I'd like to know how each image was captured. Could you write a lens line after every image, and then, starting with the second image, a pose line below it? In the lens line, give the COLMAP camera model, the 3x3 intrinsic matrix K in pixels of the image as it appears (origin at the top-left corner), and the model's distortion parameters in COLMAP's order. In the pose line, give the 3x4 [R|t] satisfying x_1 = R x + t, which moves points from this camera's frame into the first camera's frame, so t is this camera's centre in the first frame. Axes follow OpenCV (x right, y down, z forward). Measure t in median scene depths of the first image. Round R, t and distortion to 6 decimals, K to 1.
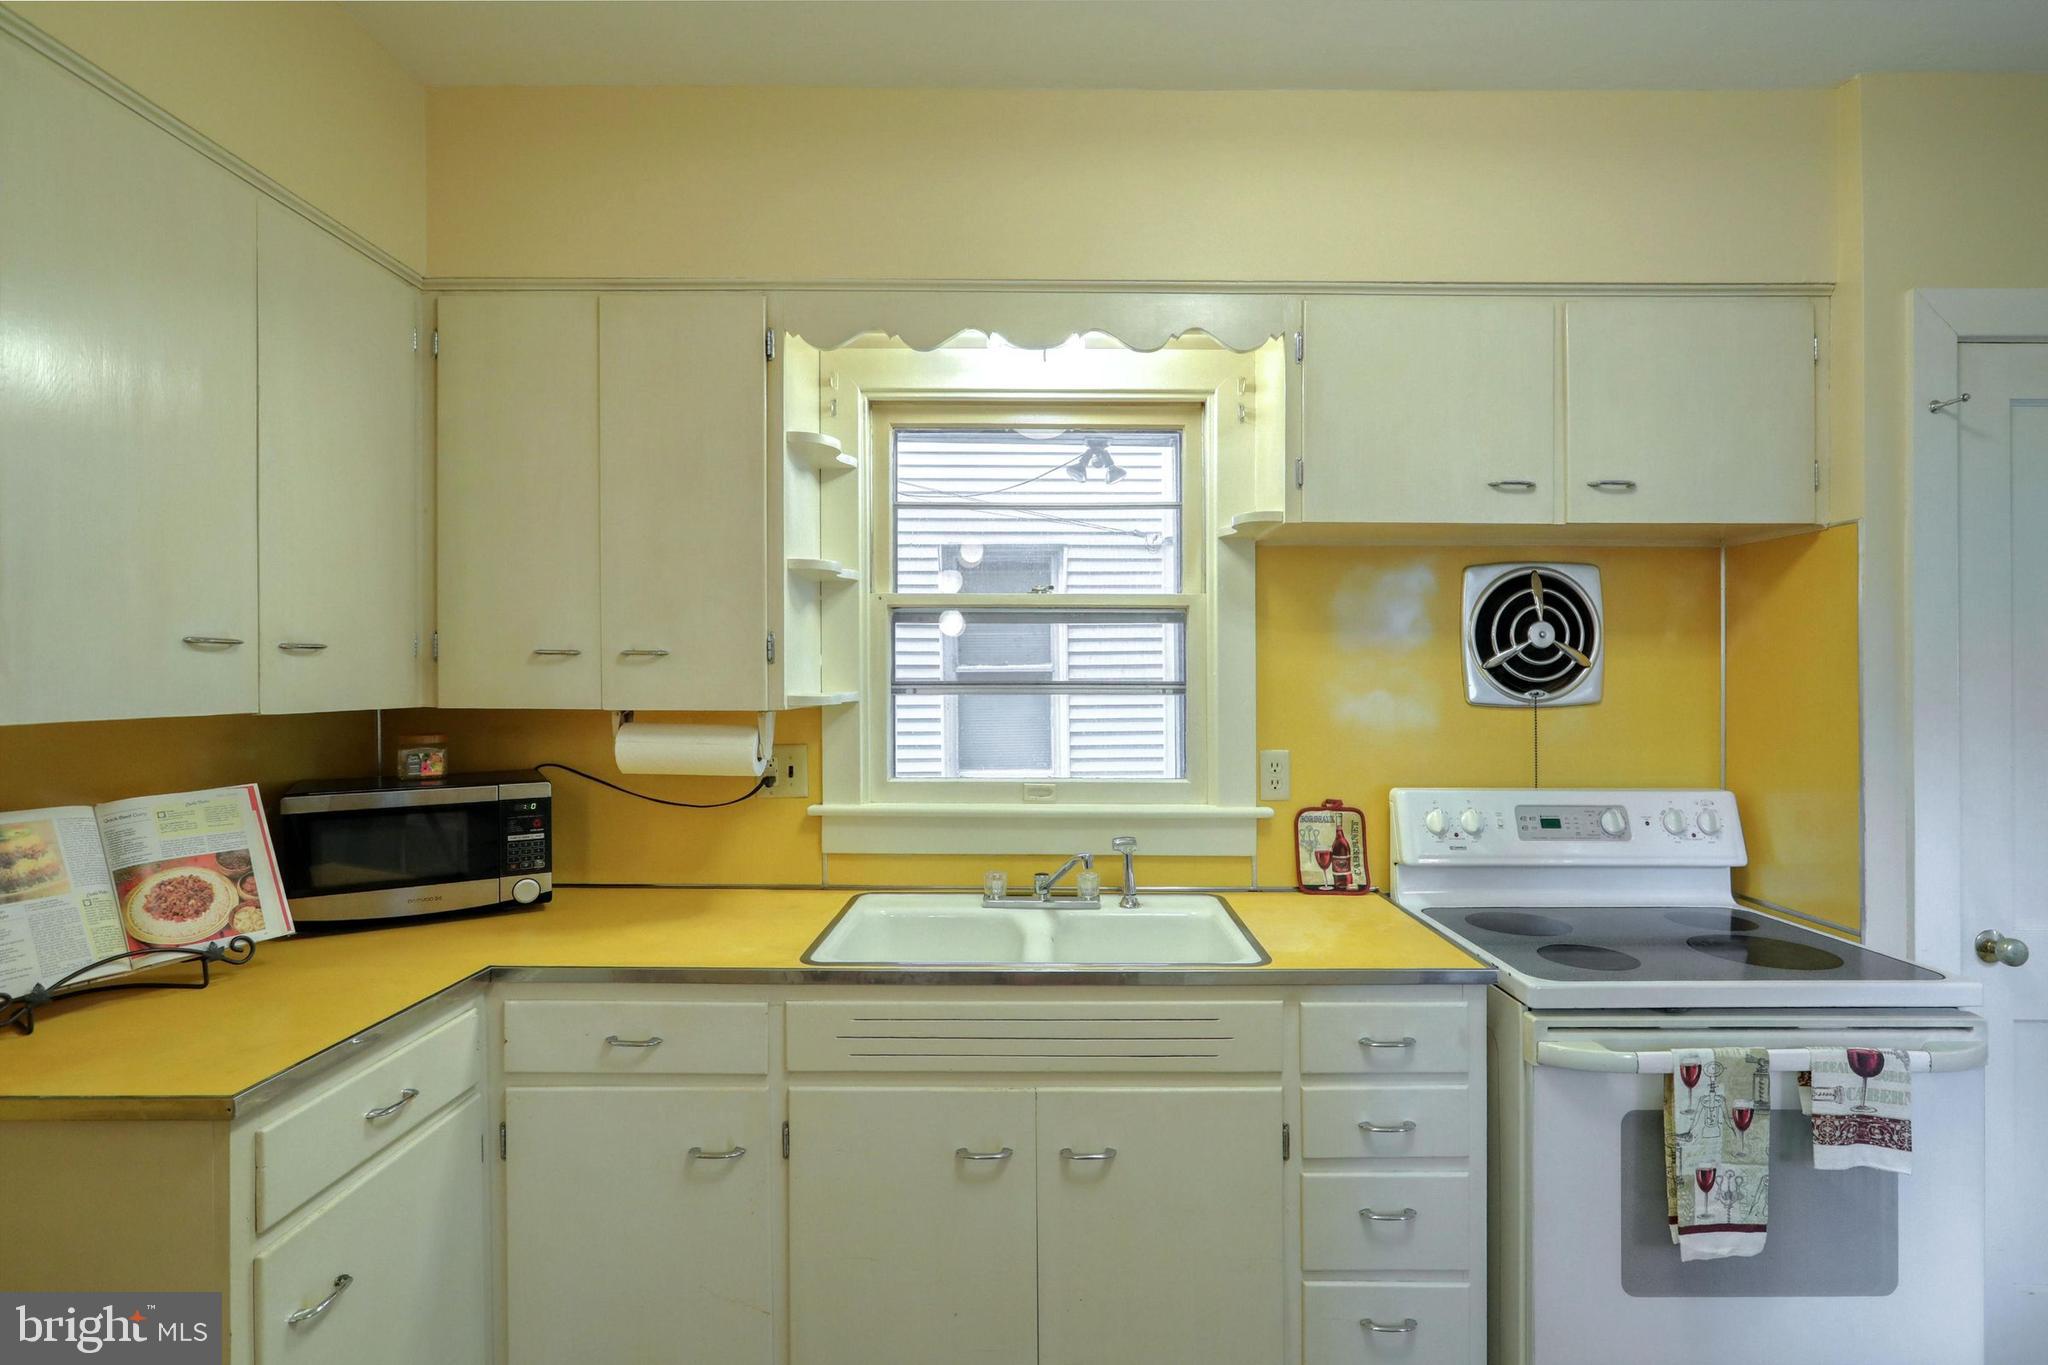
lens RADIAL K [[1047.8, 0, 1024.0], [0, 1047.8, 682.5], [0, 0, 1]] dist [-0.001023, -0.000317]
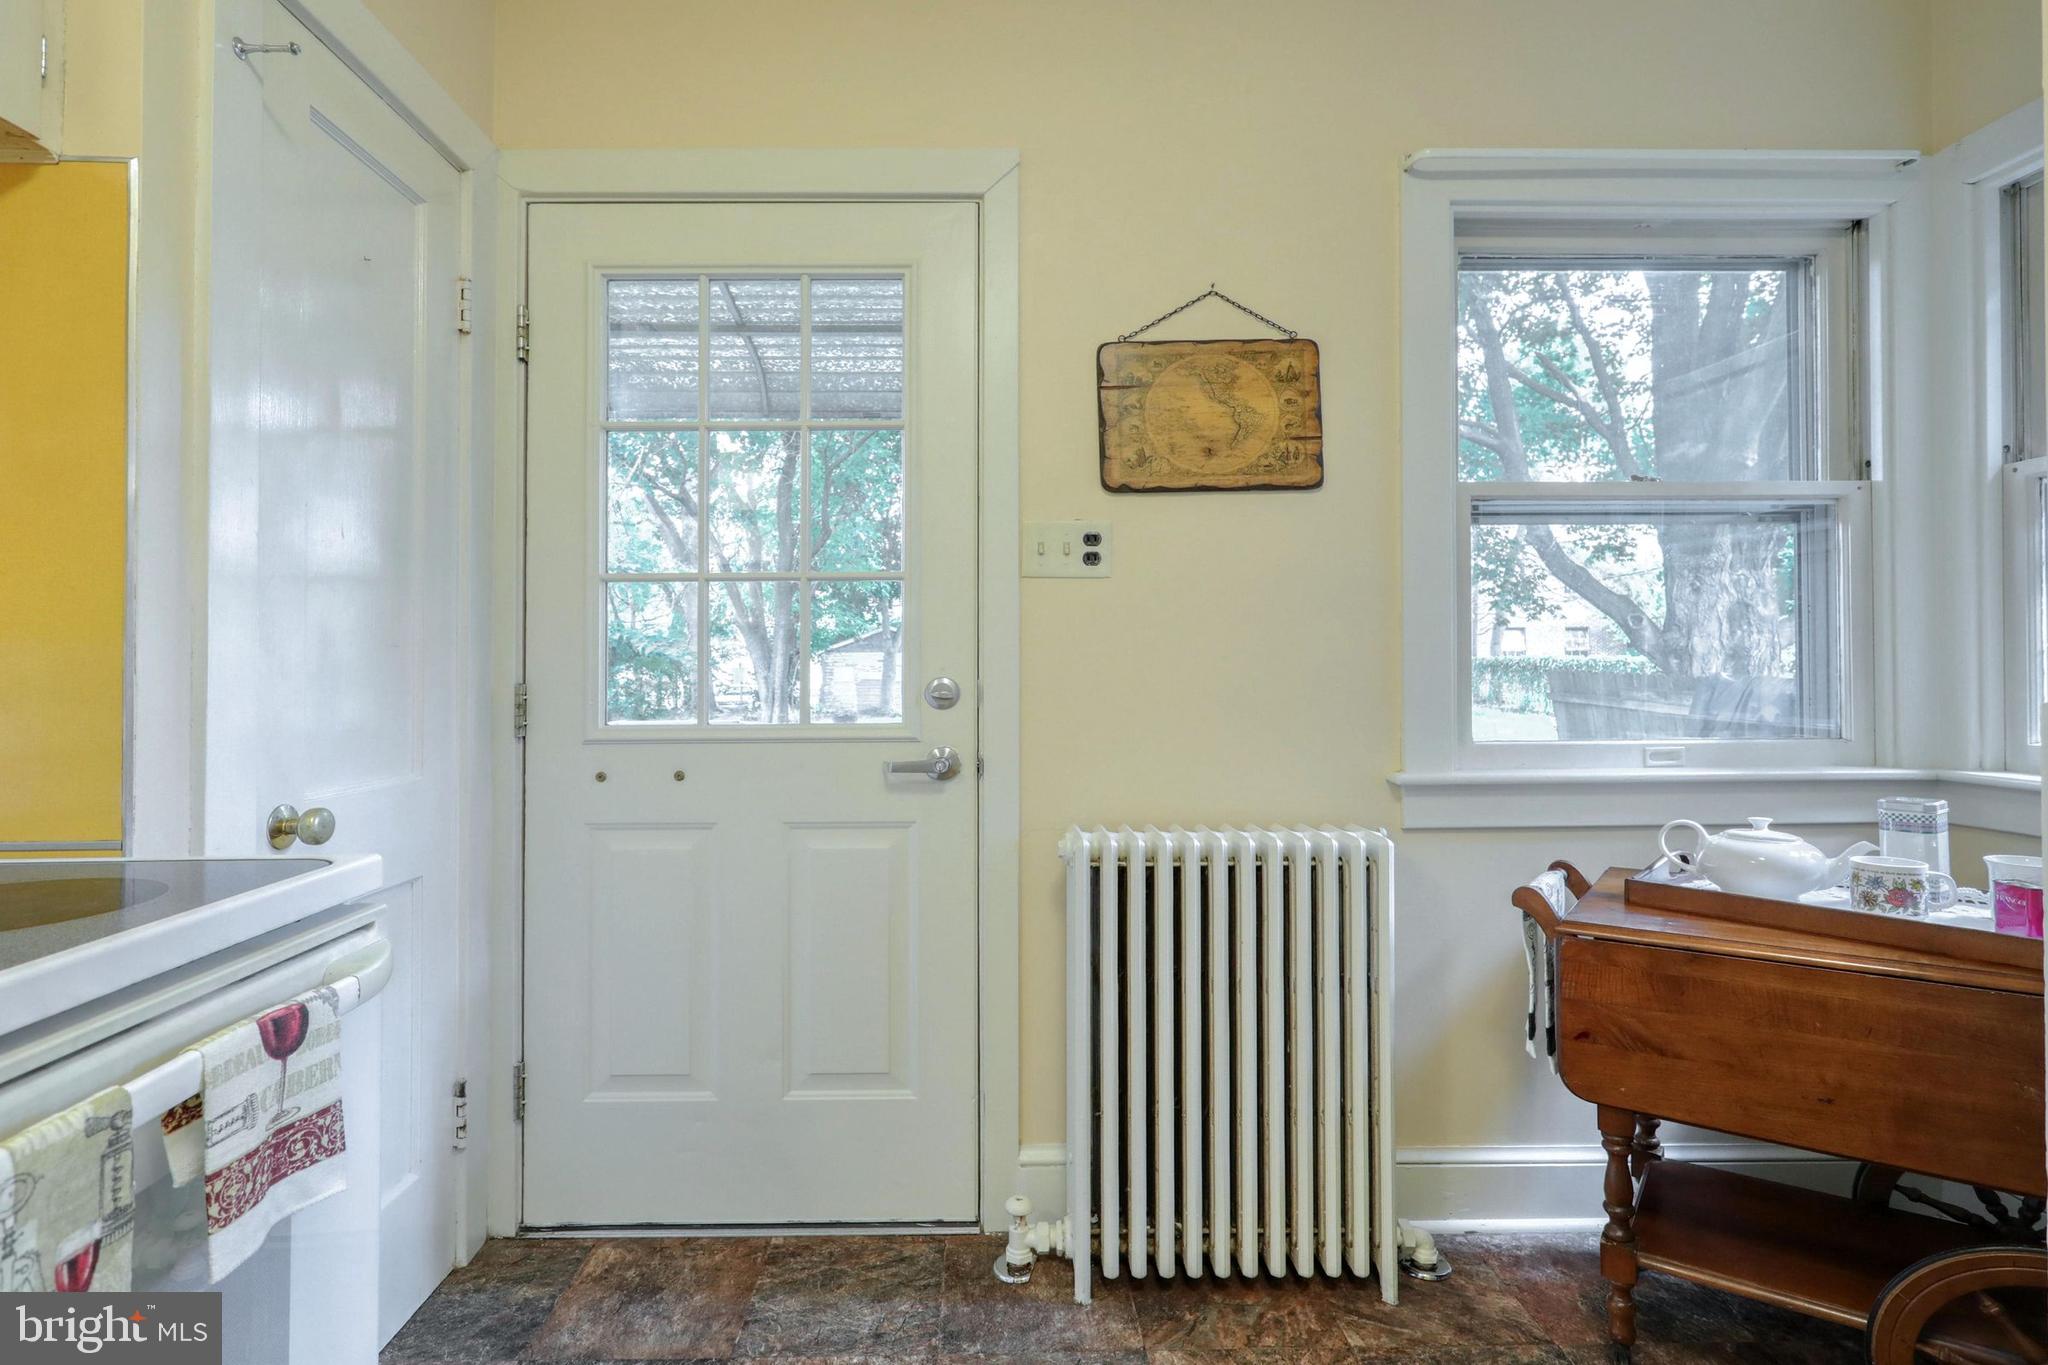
lens RADIAL K [[960.1, 0, 1022.3], [0, 960.1, 648.9], [0, 0, 1]] dist [-0.000422, 0.000241]
pose [[-0.047755, 0.010631, 0.998803, 0.277279], [0.000245, 0.999943, -0.010631, 0.166970], [-0.998859, -0.000263, -0.047755, 0.635947]]
